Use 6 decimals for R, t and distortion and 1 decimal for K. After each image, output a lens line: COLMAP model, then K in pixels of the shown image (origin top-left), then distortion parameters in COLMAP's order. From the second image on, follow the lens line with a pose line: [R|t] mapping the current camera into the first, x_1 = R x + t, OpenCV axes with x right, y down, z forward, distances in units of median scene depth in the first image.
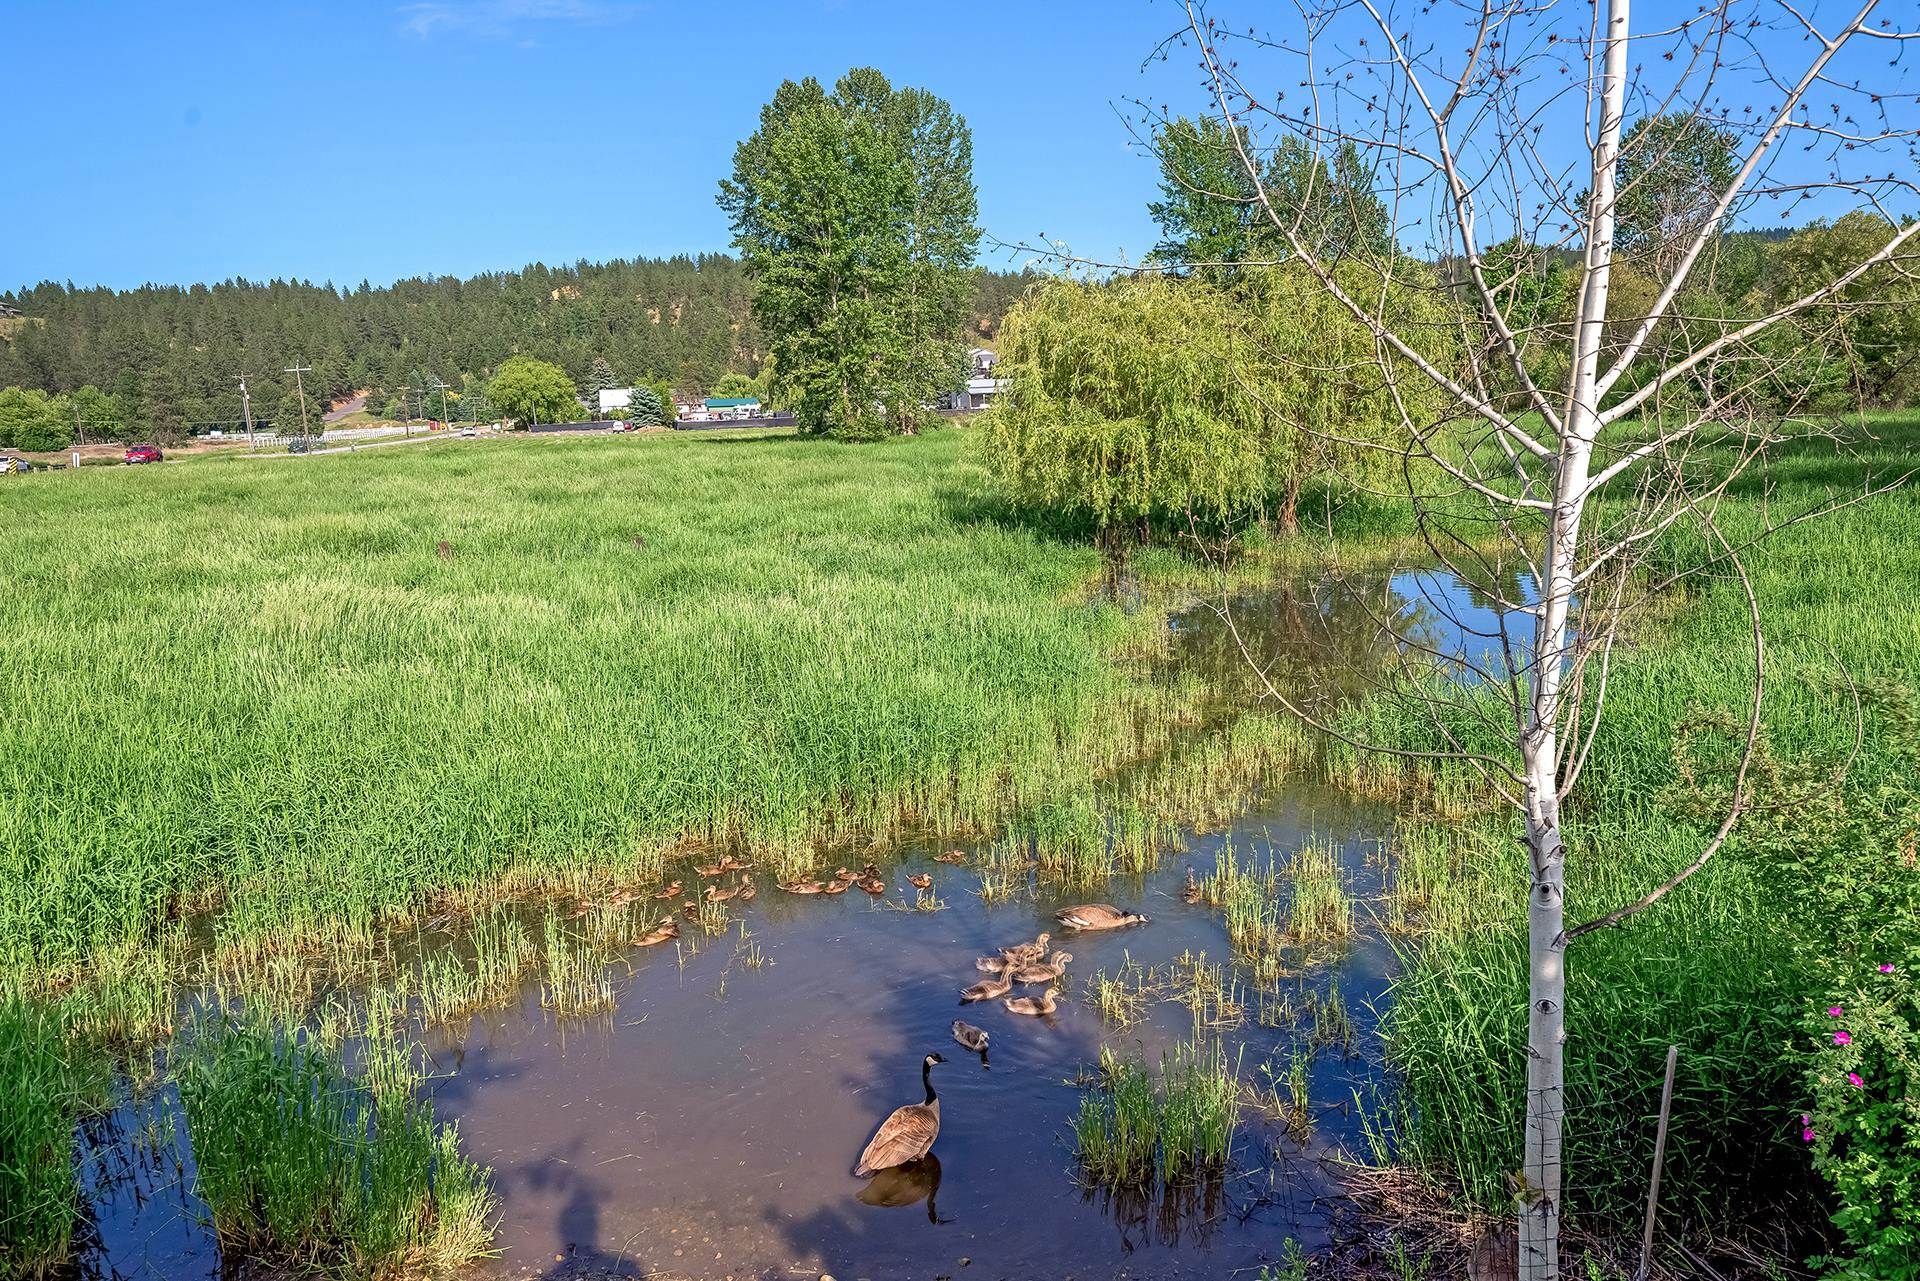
lens RADIAL K [[1251.6, 0, 952.7], [0, 1251.6, 635.9], [0, 0, 1]] dist [0.006768, -0.001831]
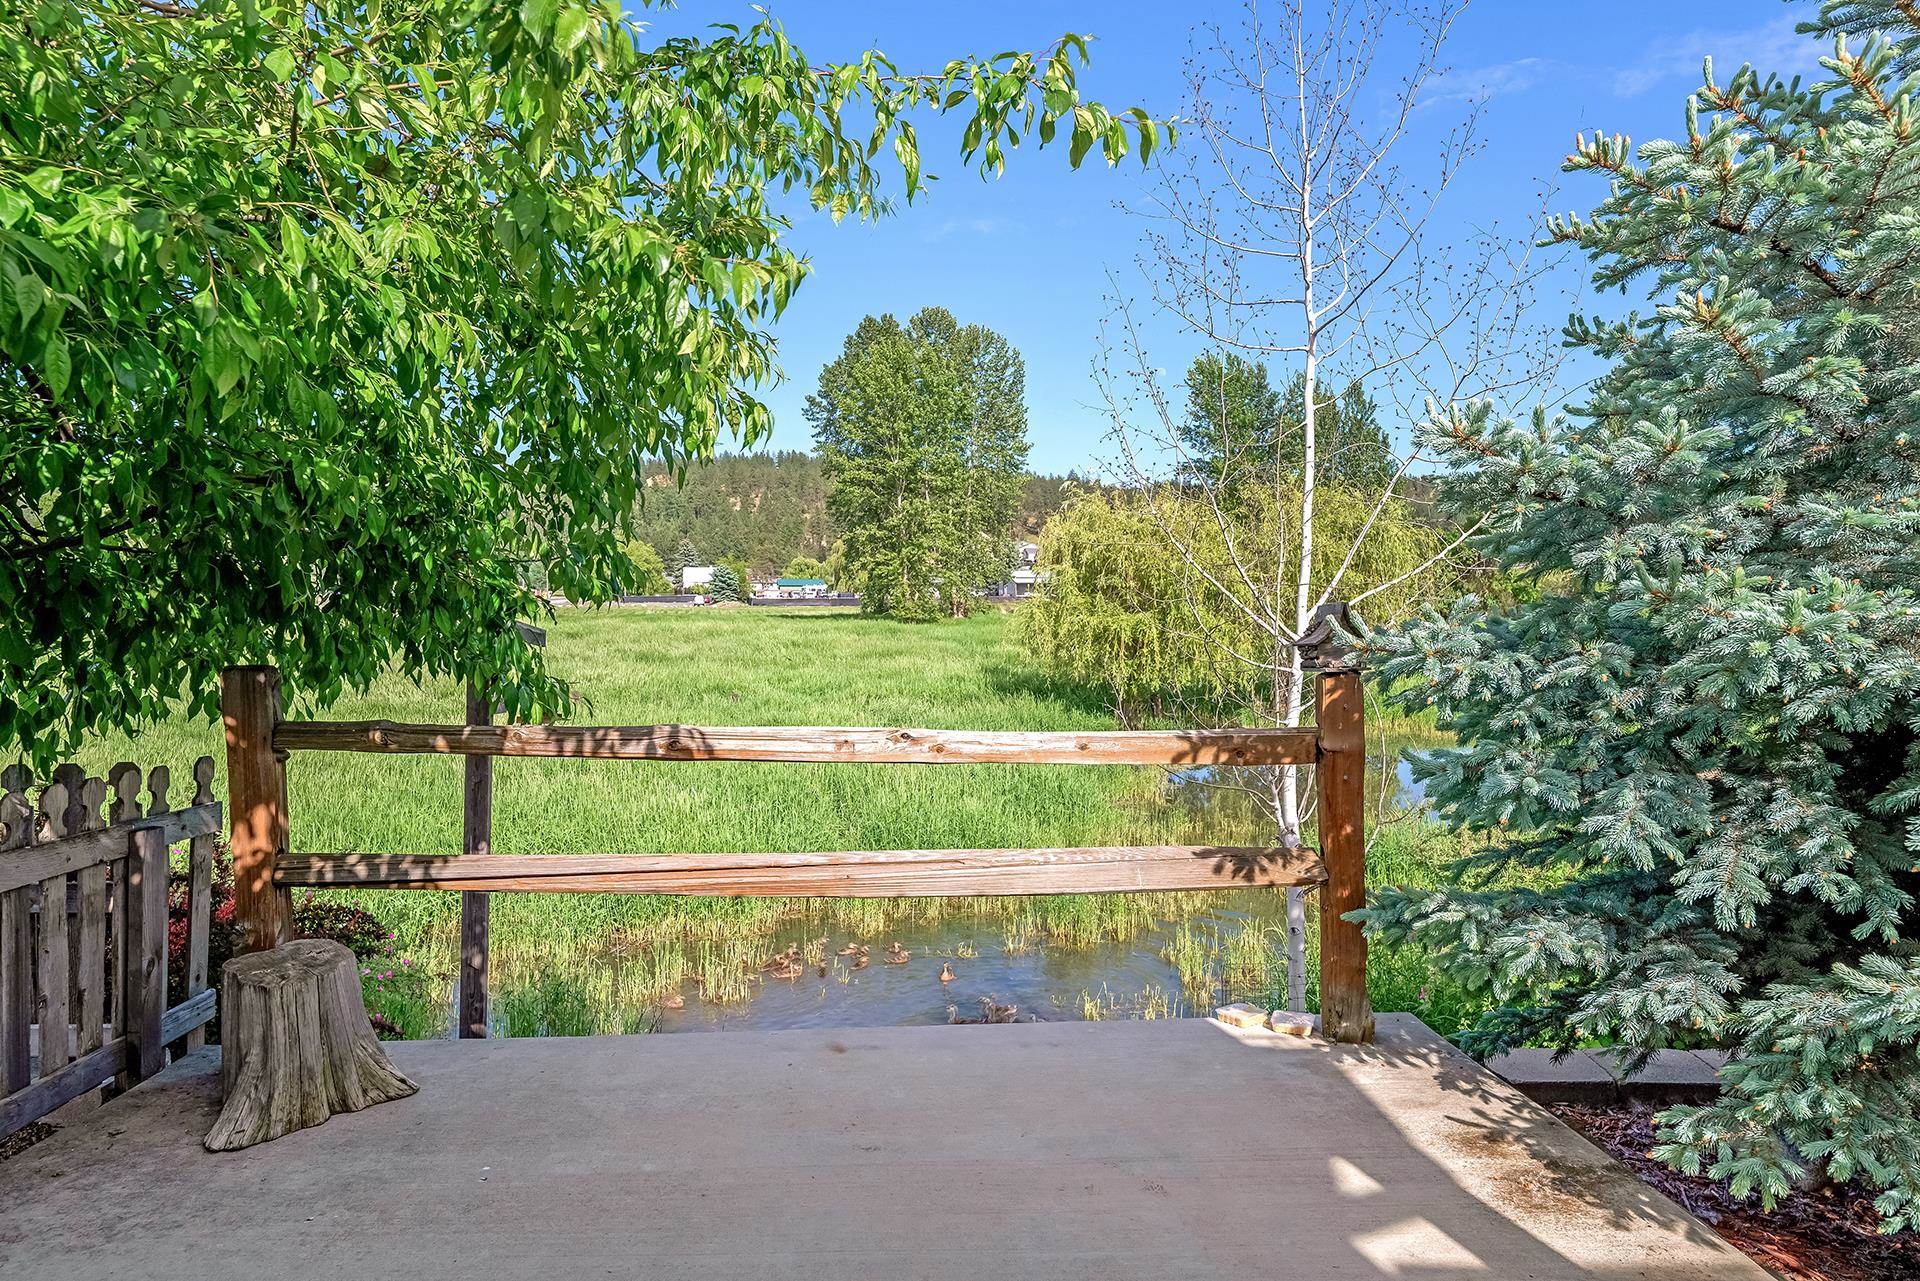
lens RADIAL K [[1184.4, 0, 935.2], [0, 1184.4, 600.5], [0, 0, 1]] dist [-0.002608, -0.002215]
pose [[0.997831, 0.037156, -0.054336, 0.000768], [-0.045984, 0.984112, -0.171492, 0.017186], [0.047101, 0.173619, 0.983686, -0.114284]]
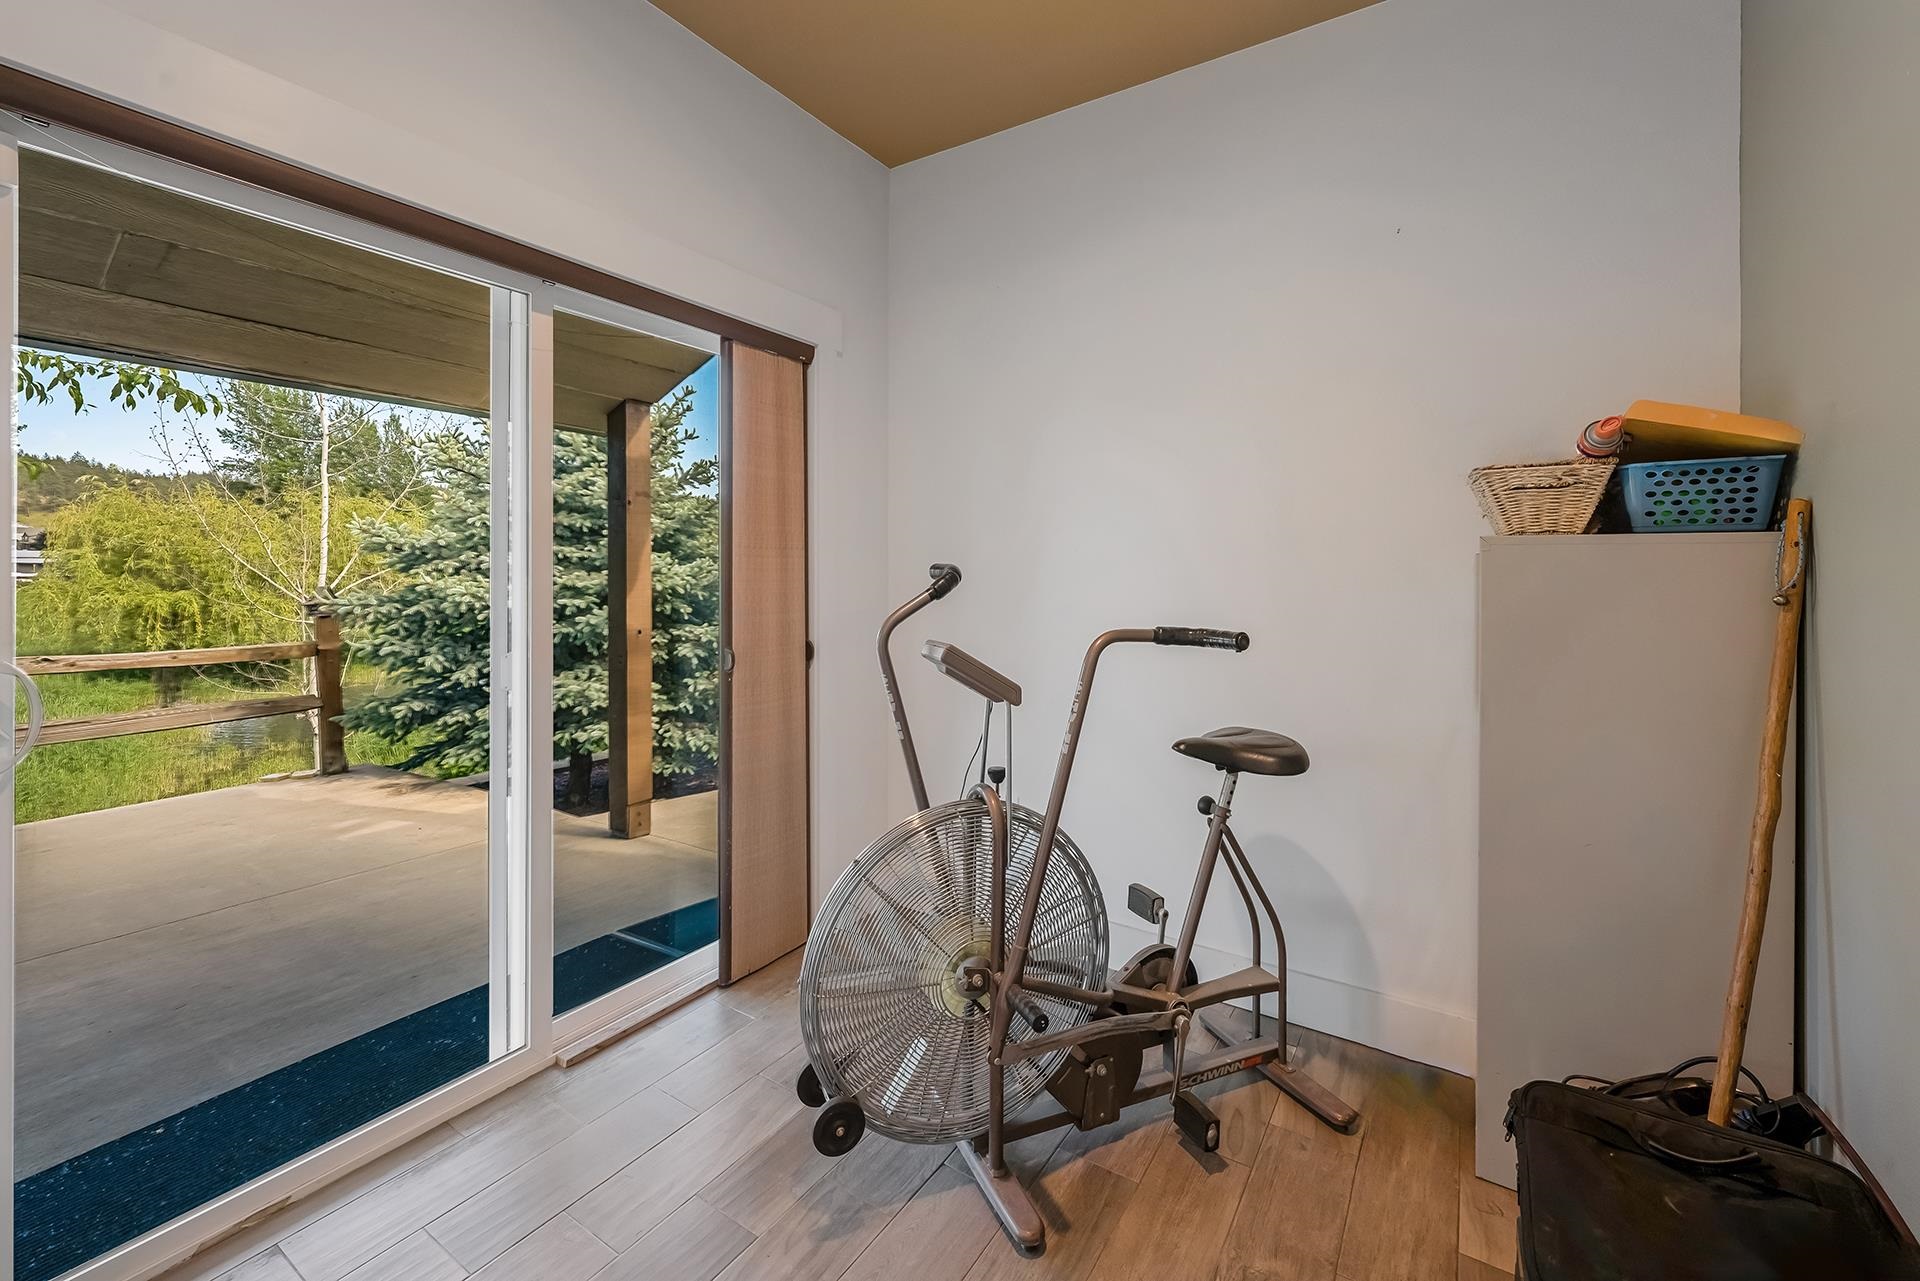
lens RADIAL K [[791.3, 0, 958.7], [0, 791.3, 581.8], [0, 0, 1]] dist [-0.000669, 0.000116]
pose [[0.620870, 0.026107, 0.783478, -0.017535], [0.119553, 0.984601, -0.127548, 0.034786], [-0.774743, 0.172858, 0.608188, -0.218703]]
